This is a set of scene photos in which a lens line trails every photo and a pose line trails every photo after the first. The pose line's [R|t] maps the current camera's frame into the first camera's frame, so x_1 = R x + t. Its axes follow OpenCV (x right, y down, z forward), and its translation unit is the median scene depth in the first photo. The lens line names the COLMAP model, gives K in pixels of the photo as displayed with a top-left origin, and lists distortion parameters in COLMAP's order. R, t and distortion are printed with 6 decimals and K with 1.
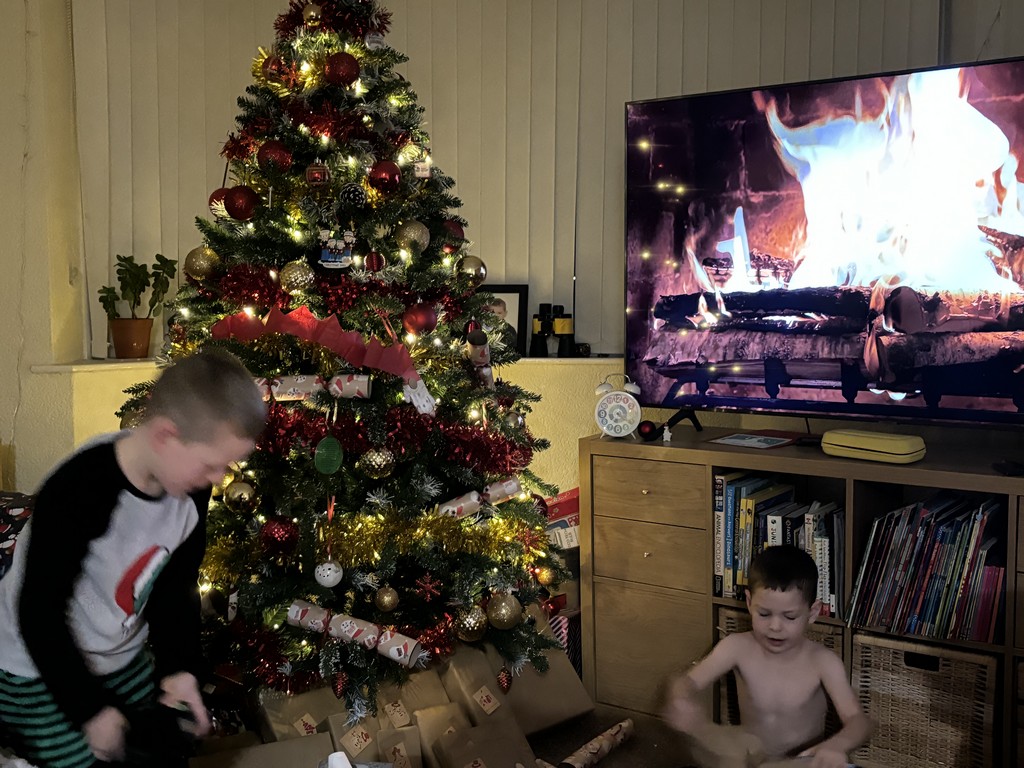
lens RADIAL K [[1147.0, 0, 504.4], [0, 1147.0, 399.2], [0, 0, 1]] dist [0.177266, -0.503341]
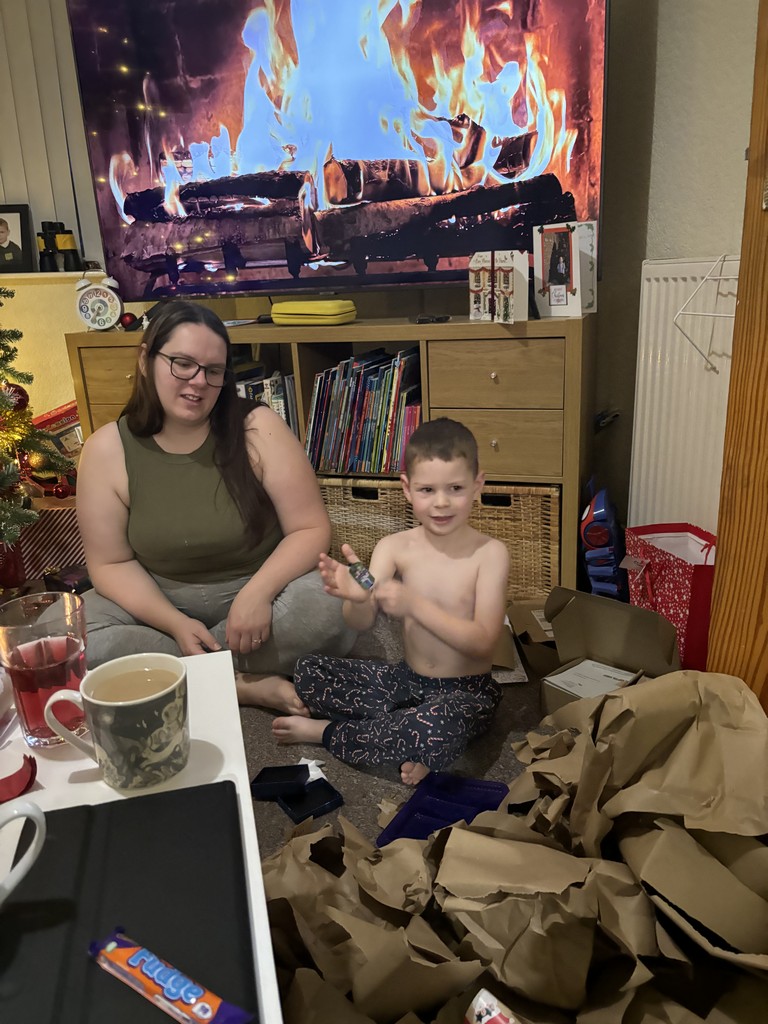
lens RADIAL K [[771.8, 0, 381.1], [0, 771.8, 514.2], [0, 0, 1]] dist [0.008738, -0.000223]
pose [[0.962320, -0.115813, 0.246024, 0.165493], [0.068266, 0.978686, 0.193683, 0.086624], [-0.263211, -0.169590, 0.949715, 0.226428]]
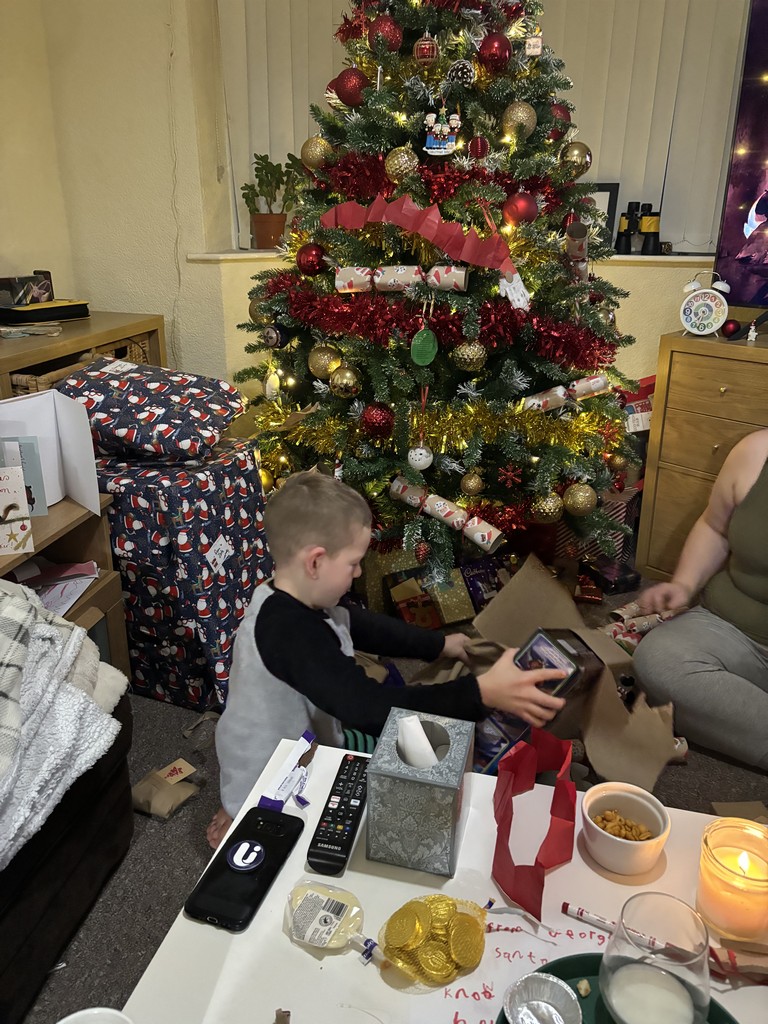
lens RADIAL K [[777.5, 0, 387.7], [0, 777.5, 505.3], [0, 0, 1]] dist [0.017593, -0.004822]
pose [[0.976915, 0.082291, -0.197142, -0.028752], [-0.026365, 0.962218, 0.270999, -0.002864], [0.211995, -0.259546, 0.942175, 0.247721]]
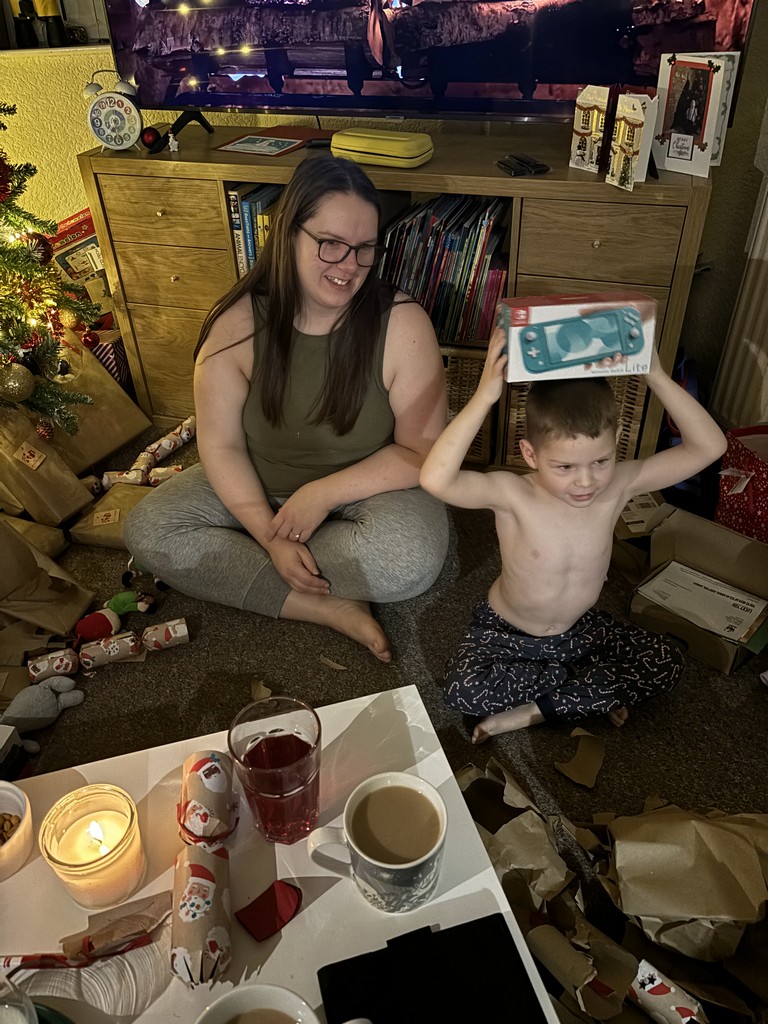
lens RADIAL K [[772.2, 0, 384.8], [0, 772.2, 510.8], [0, 0, 1]] dist [0.006437, -0.008739]
pose [[0.950589, -0.195284, 0.241339, 0.102367], [0.047778, 0.860143, 0.507810, -0.024138], [-0.306753, -0.471188, 0.826973, 0.316905]]
